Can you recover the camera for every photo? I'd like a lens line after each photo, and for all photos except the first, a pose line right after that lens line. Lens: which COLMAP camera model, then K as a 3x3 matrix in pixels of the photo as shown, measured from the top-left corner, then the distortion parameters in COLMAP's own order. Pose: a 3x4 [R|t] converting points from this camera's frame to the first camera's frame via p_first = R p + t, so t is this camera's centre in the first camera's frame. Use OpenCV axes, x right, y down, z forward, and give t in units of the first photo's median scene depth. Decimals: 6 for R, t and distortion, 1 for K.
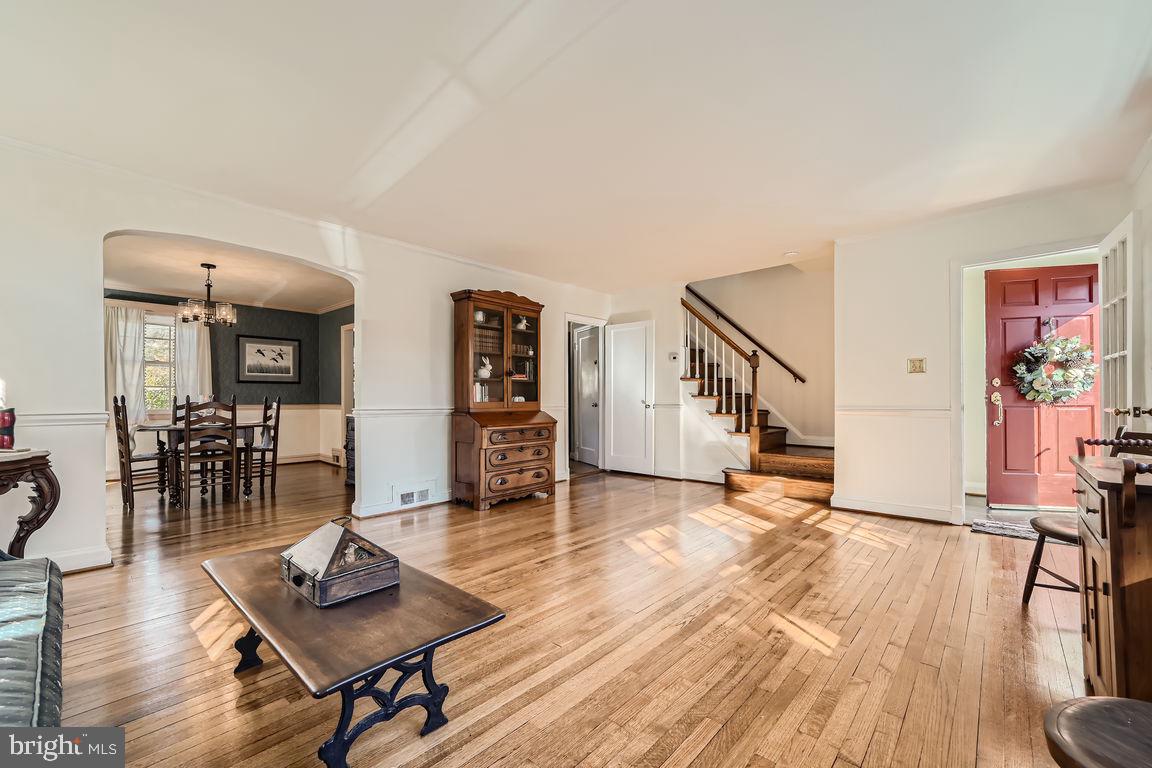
lens RADIAL K [[460.8, 0, 578.3], [0, 460.8, 397.1], [0, 0, 1]] dist [-0.002103, -0.000248]
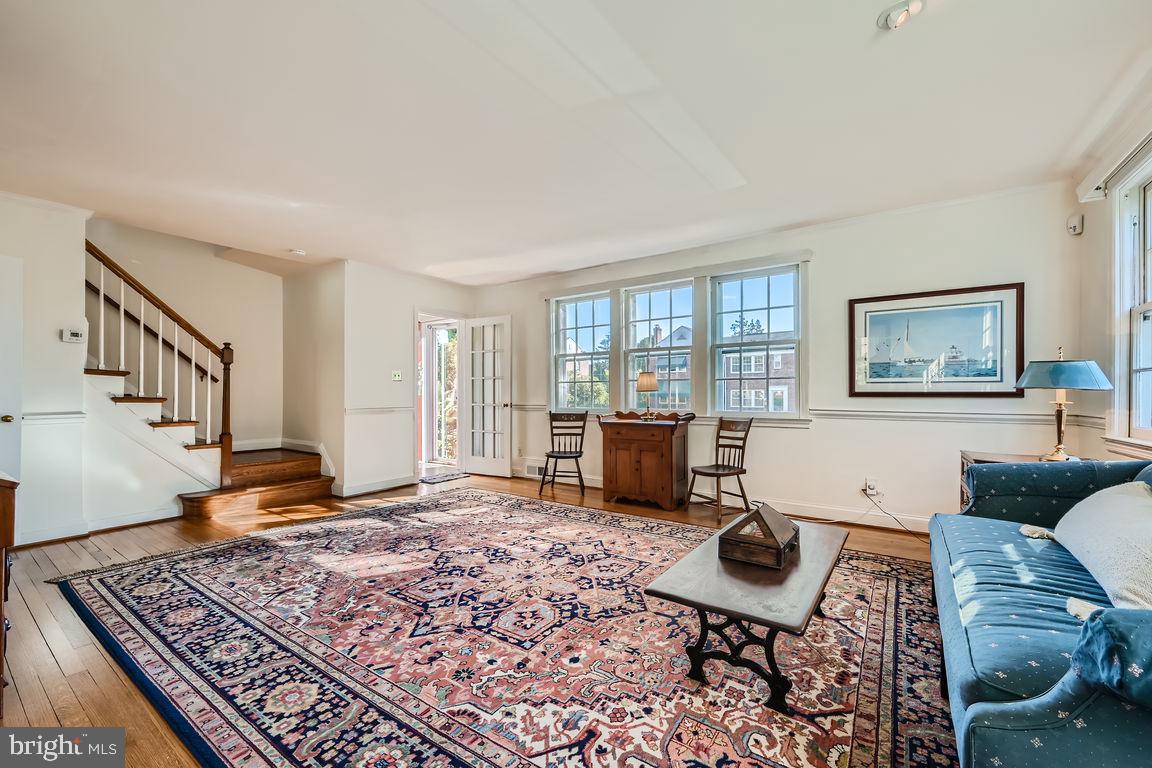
lens RADIAL K [[463.2, 0, 576.3], [0, 463.2, 393.6], [0, 0, 1]] dist [0.001456, 0.000062]
pose [[-0.128403, 0.003342, 0.991716, -0.515868], [-0.004601, 0.999982, -0.003966, -0.010606], [-0.991711, -0.005072, -0.128385, 0.468723]]
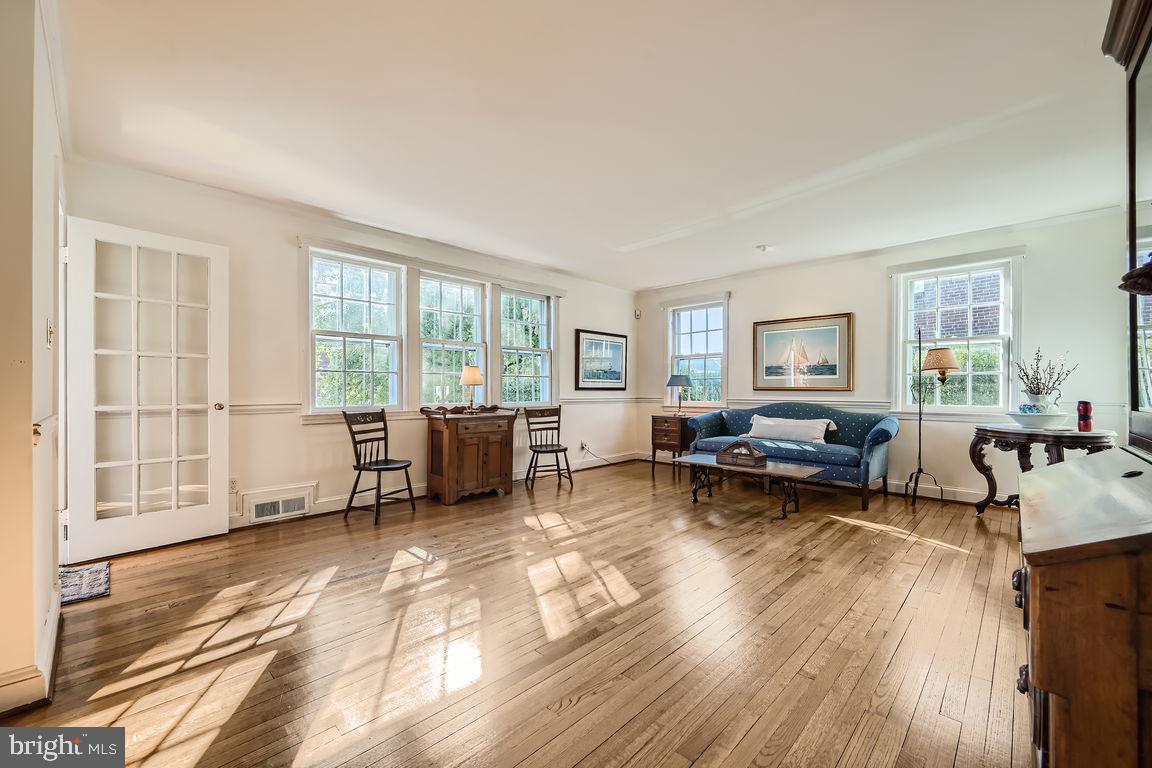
lens RADIAL K [[463.2, 0, 576.3], [0, 463.2, 393.6], [0, 0, 1]] dist [0.001456, 0.000062]
pose [[-0.999344, 0.002577, 0.036129, 0.090941], [0.002585, 0.999997, 0.000185, -0.002646], [-0.036129, 0.000278, -0.999347, 1.082914]]
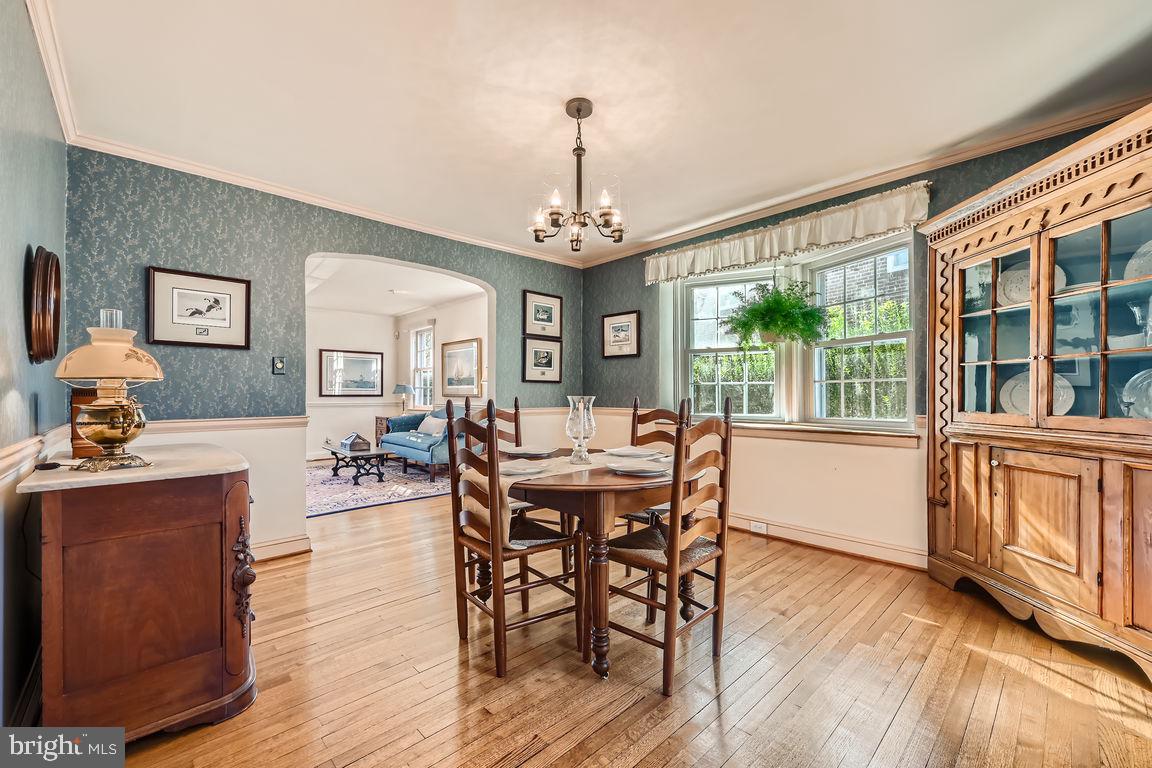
lens RADIAL K [[469.8, 0, 575.1], [0, 469.8, 400.5], [0, 0, 1]] dist [0.000095, -0.000161]
pose [[-0.996594, 0.004083, 0.082358, -0.773158], [0.004553, 0.999974, 0.005519, -0.003710], [-0.082333, 0.005876, -0.996588, 1.343569]]
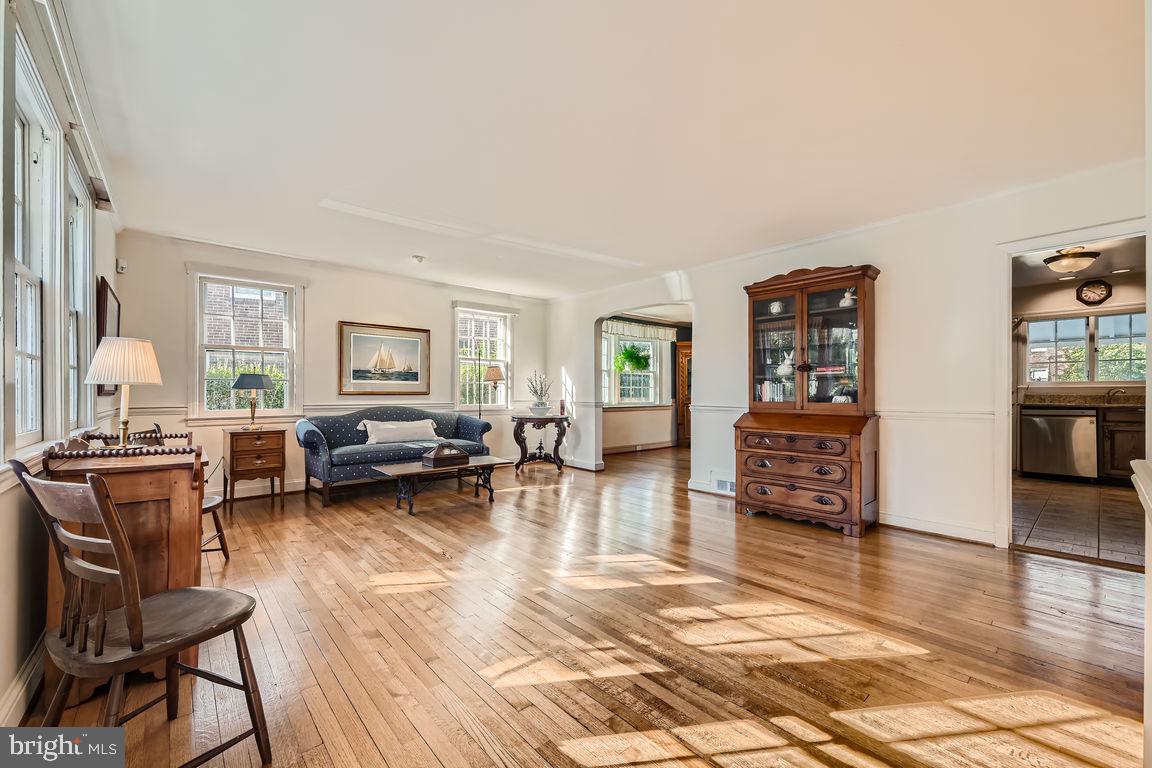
lens RADIAL K [[460.8, 0, 578.3], [0, 460.8, 397.1], [0, 0, 1]] dist [-0.002103, -0.000248]
pose [[-0.109922, 0.011122, -0.993878, 0.633664], [0.007329, 0.999919, 0.010379, -0.009902], [0.993913, -0.006143, -0.109995, 0.614688]]
